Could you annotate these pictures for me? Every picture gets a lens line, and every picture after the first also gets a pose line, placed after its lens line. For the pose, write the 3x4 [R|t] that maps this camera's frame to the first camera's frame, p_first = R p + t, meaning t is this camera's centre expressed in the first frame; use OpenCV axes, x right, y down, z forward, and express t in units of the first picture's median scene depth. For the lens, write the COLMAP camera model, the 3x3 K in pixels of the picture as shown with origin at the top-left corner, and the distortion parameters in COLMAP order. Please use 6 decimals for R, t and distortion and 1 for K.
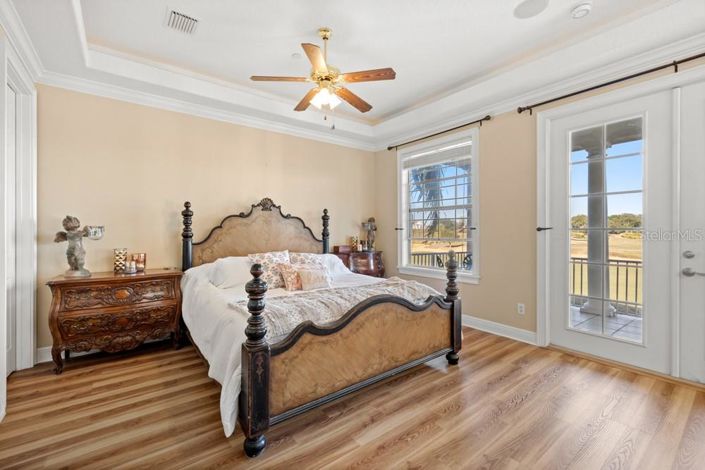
lens RADIAL K [[303.5, 0, 339.7], [0, 303.5, 234.3], [0, 0, 1]] dist [0.002744, 0.000433]
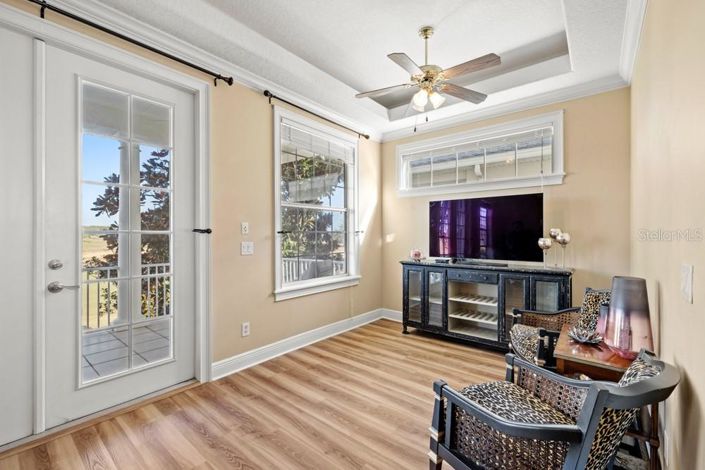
lens RADIAL K [[303.5, 0, 351.4], [0, 303.5, 235.2], [0, 0, 1]] dist [0.002744, 0.000433]
pose [[-0.241696, -0.002204, 0.970349, 0.146041], [0.006169, 0.999974, 0.003807, -0.004244], [-0.970332, 0.006907, -0.241676, 0.309575]]
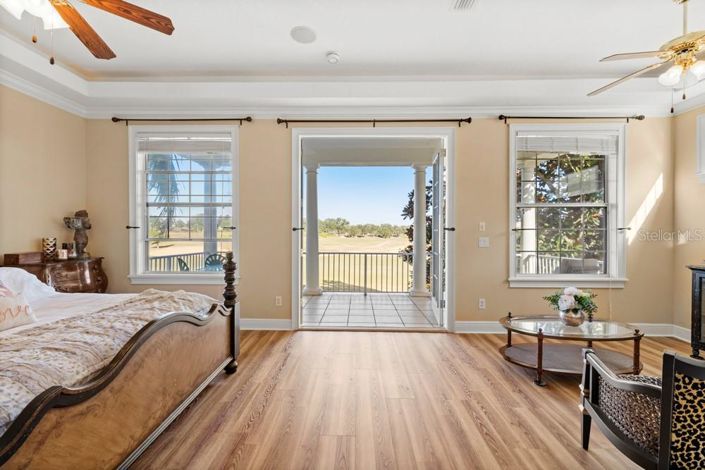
lens RADIAL K [[303.5, 0, 352.0], [0, 303.5, 235.2], [0, 0, 1]] dist [0.002744, 0.000433]
pose [[0.605243, -0.007697, 0.796003, -0.115162], [0.003552, 0.999969, 0.006968, -0.001477], [-0.796033, -0.001390, 0.605252, 0.111845]]
